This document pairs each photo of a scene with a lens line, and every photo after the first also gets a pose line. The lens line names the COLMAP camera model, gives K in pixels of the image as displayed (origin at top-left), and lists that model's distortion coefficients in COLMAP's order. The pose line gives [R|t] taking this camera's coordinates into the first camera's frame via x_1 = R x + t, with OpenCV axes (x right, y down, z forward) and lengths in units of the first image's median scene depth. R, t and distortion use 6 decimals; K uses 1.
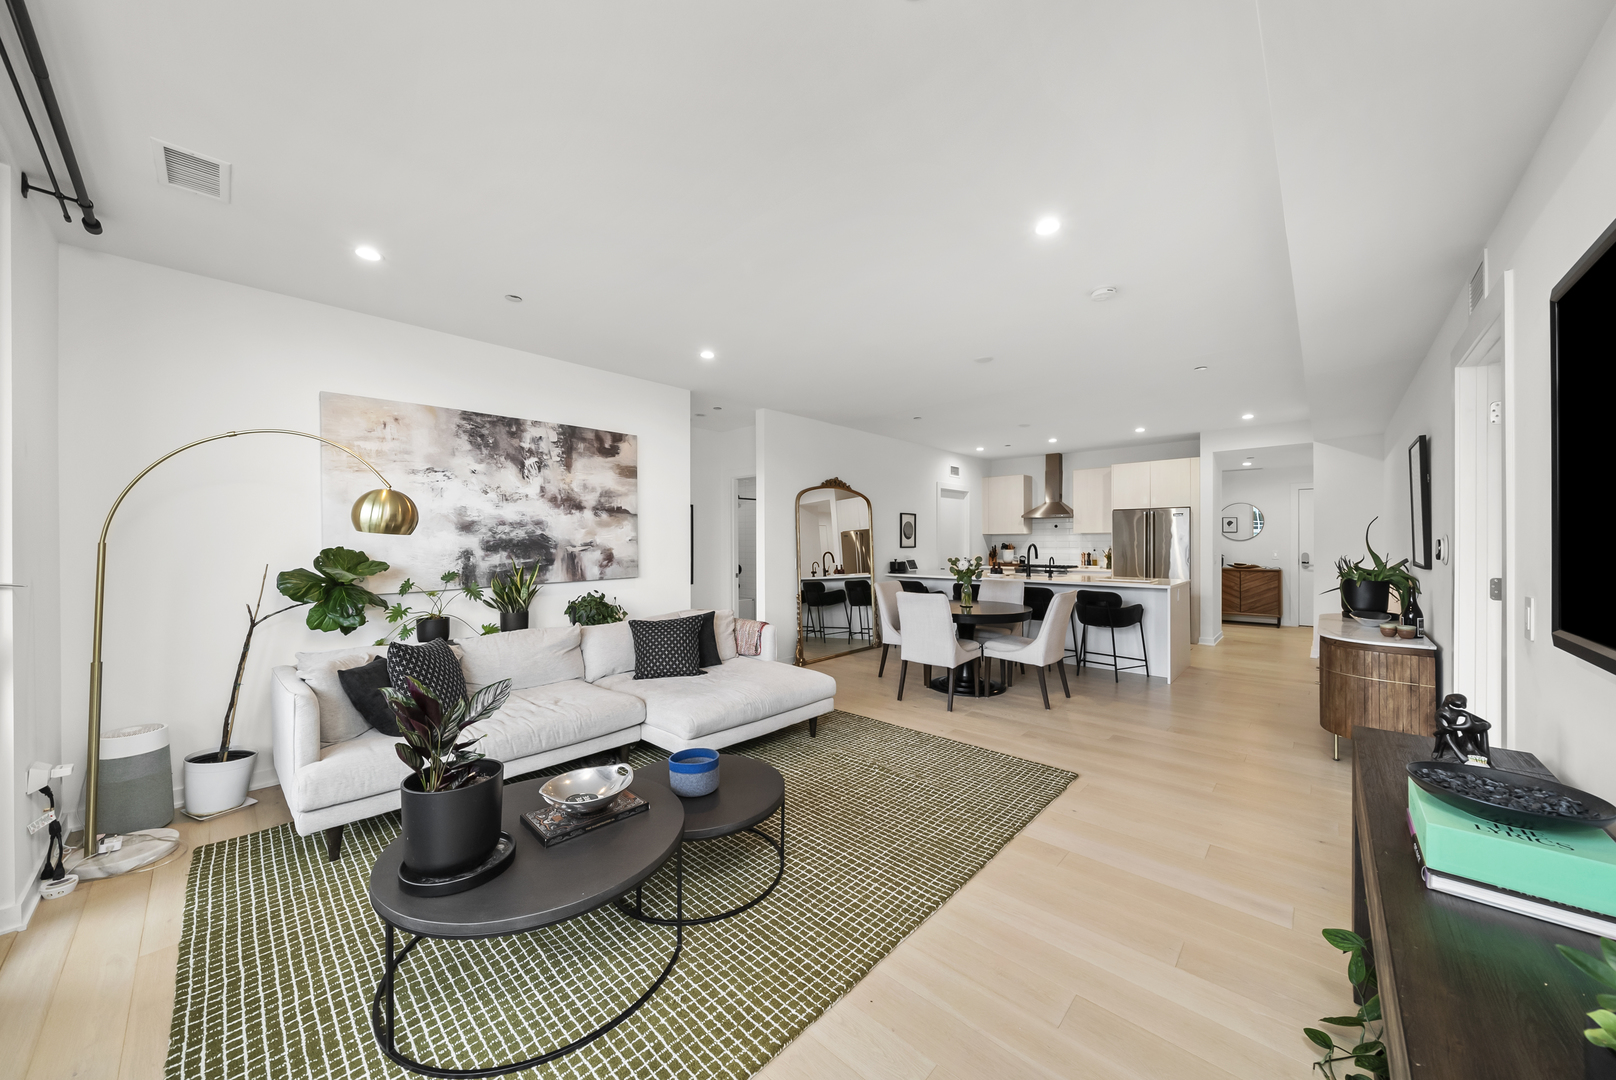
lens RADIAL K [[559.4, 0, 801.8], [0, 559.4, 538.6], [0, 0, 1]] dist [-0.000499, -0.000052]
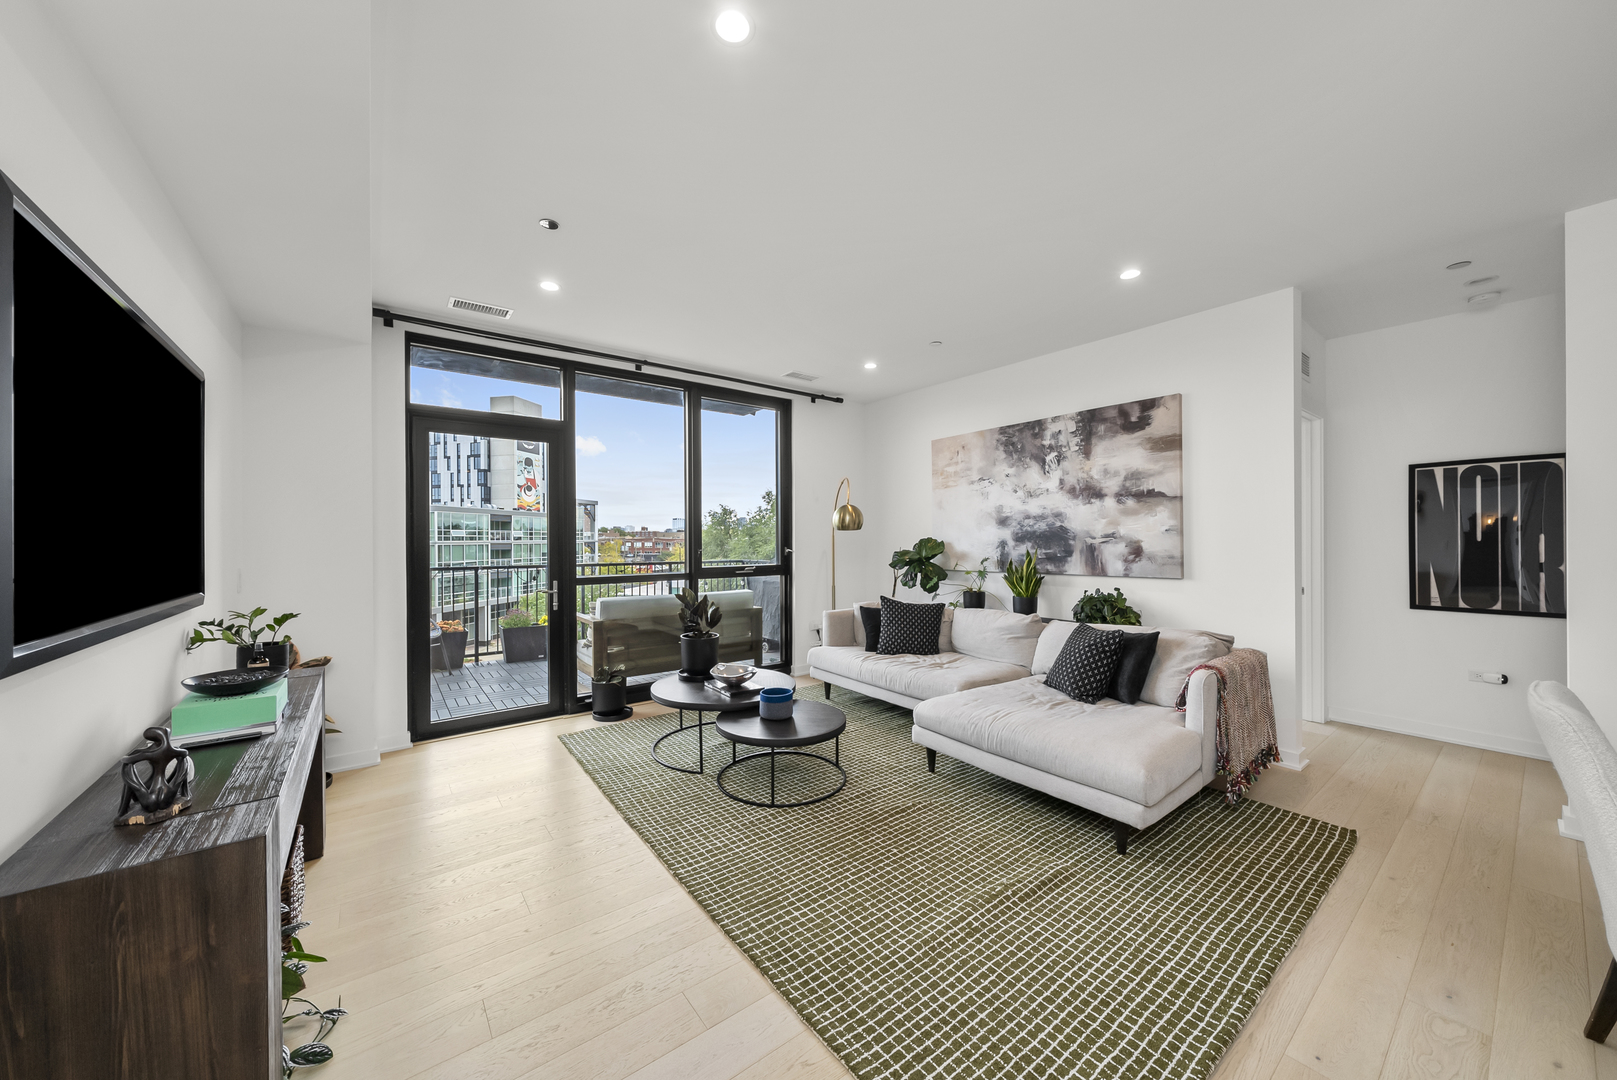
lens RADIAL K [[559.8, 0, 805.3], [0, 559.8, 541.2], [0, 0, 1]] dist [-0.000499, -0.000052]
pose [[-0.160224, 0.007632, -0.987051, 0.617248], [0.009341, 0.999937, 0.006216, 0.009289], [0.987037, -0.008224, -0.160285, 0.702675]]
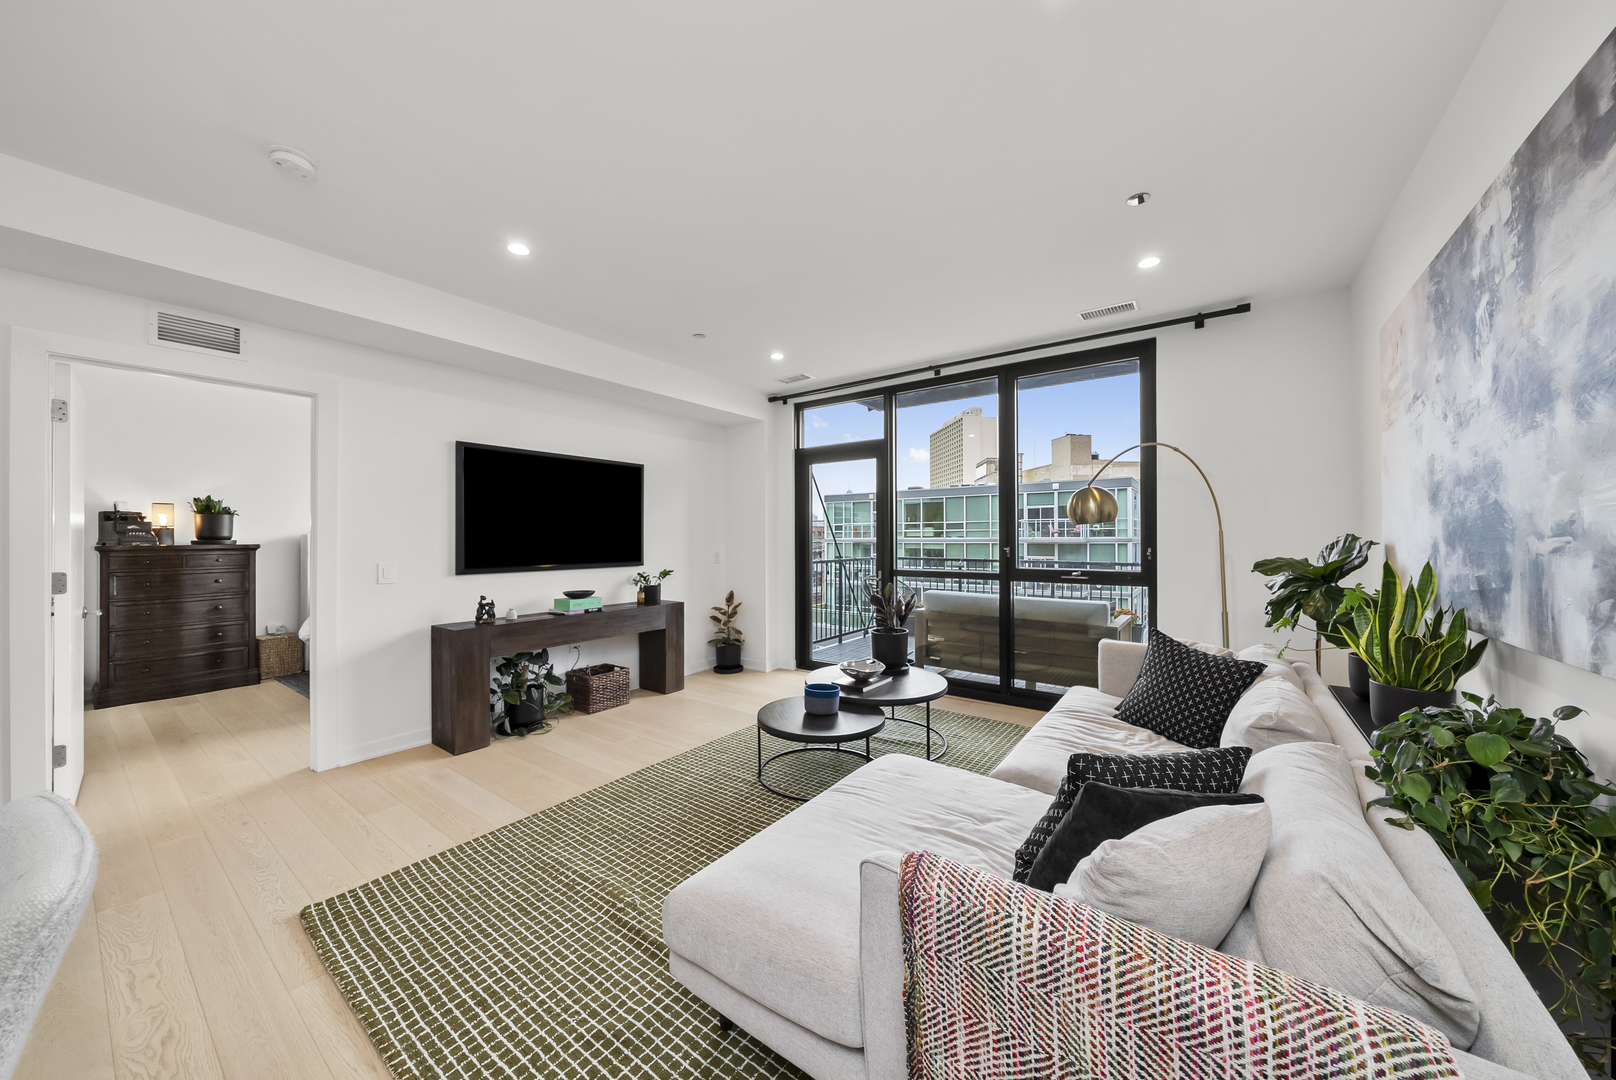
lens RADIAL K [[559.4, 0, 811.1], [0, 559.4, 531.3], [0, 0, 1]] dist [-0.000499, -0.000052]
pose [[-0.991036, 0.004213, -0.133528, 0.010779], [0.006177, 0.999879, -0.014292, 0.013464], [0.133452, -0.014988, -0.990942, 1.290571]]
